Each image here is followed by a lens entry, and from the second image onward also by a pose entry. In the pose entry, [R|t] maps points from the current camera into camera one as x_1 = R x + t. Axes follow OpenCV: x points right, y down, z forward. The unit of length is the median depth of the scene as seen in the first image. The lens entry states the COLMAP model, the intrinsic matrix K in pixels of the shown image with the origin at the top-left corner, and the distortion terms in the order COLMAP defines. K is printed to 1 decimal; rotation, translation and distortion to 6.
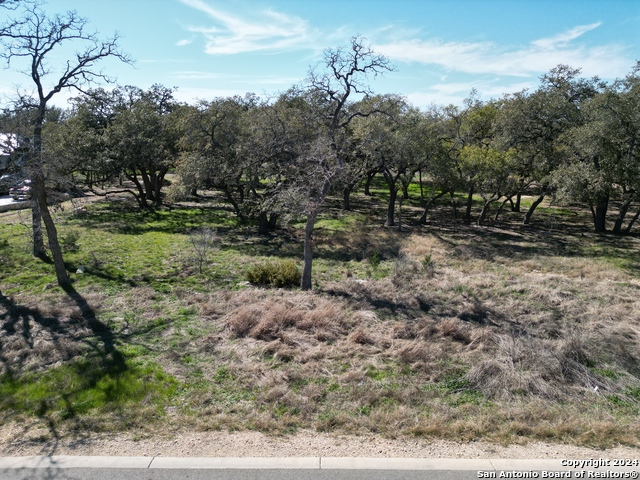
lens RADIAL K [[448.1, 0, 320.7], [0, 448.1, 240.7], [0, 0, 1]] dist [0.069219, -0.064272]
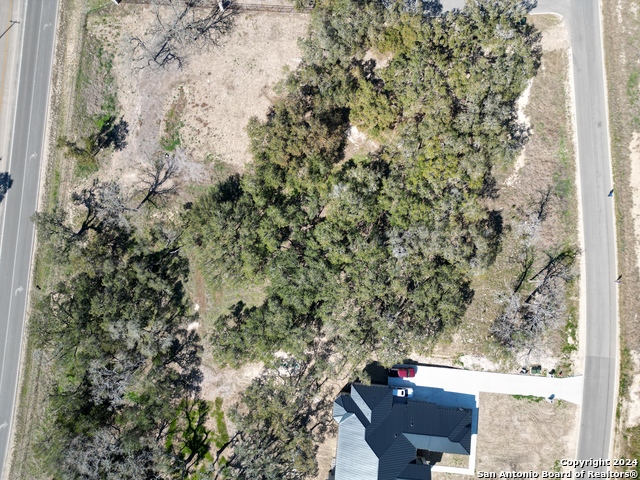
lens RADIAL K [[448.1, 0, 320.7], [0, 448.1, 240.7], [0, 0, 1]] dist [0.069219, -0.064272]
pose [[-0.046681, -0.997783, 0.047443, -0.263967], [0.270026, 0.033122, 0.962283, -5.781360], [-0.961721, 0.057731, 0.267881, 1.993715]]
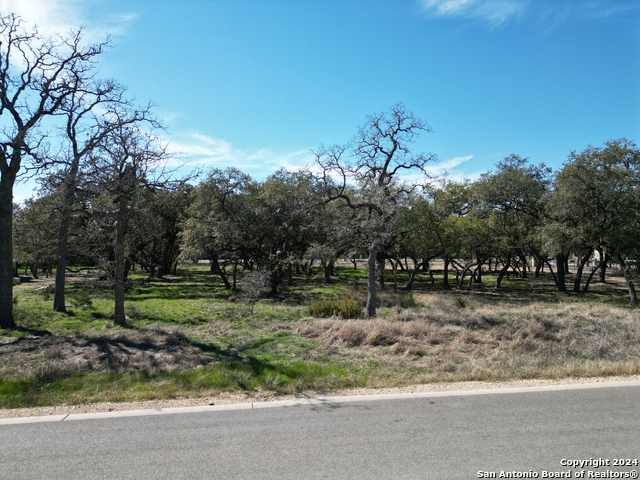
lens RADIAL K [[448.1, 0, 320.7], [0, 448.1, 240.7], [0, 0, 1]] dist [0.069219, -0.064272]
pose [[0.982504, 0.002373, 0.186226, -0.352162], [0.041386, 0.972136, -0.230736, 0.168932], [-0.181584, 0.234407, 0.955029, -0.016011]]
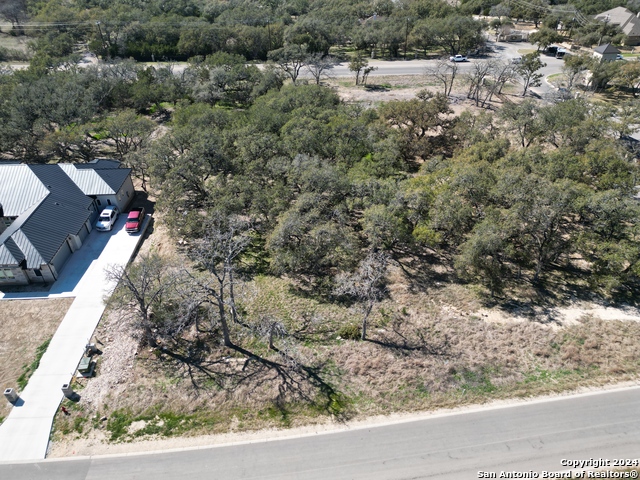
lens RADIAL K [[448.1, 0, 320.7], [0, 448.1, 240.7], [0, 0, 1]] dist [0.069219, -0.064272]
pose [[0.985299, -0.103426, 0.135976, -0.610675], [0.044043, 0.922797, 0.382760, -1.528183], [-0.165066, -0.371145, 0.913786, -1.245731]]
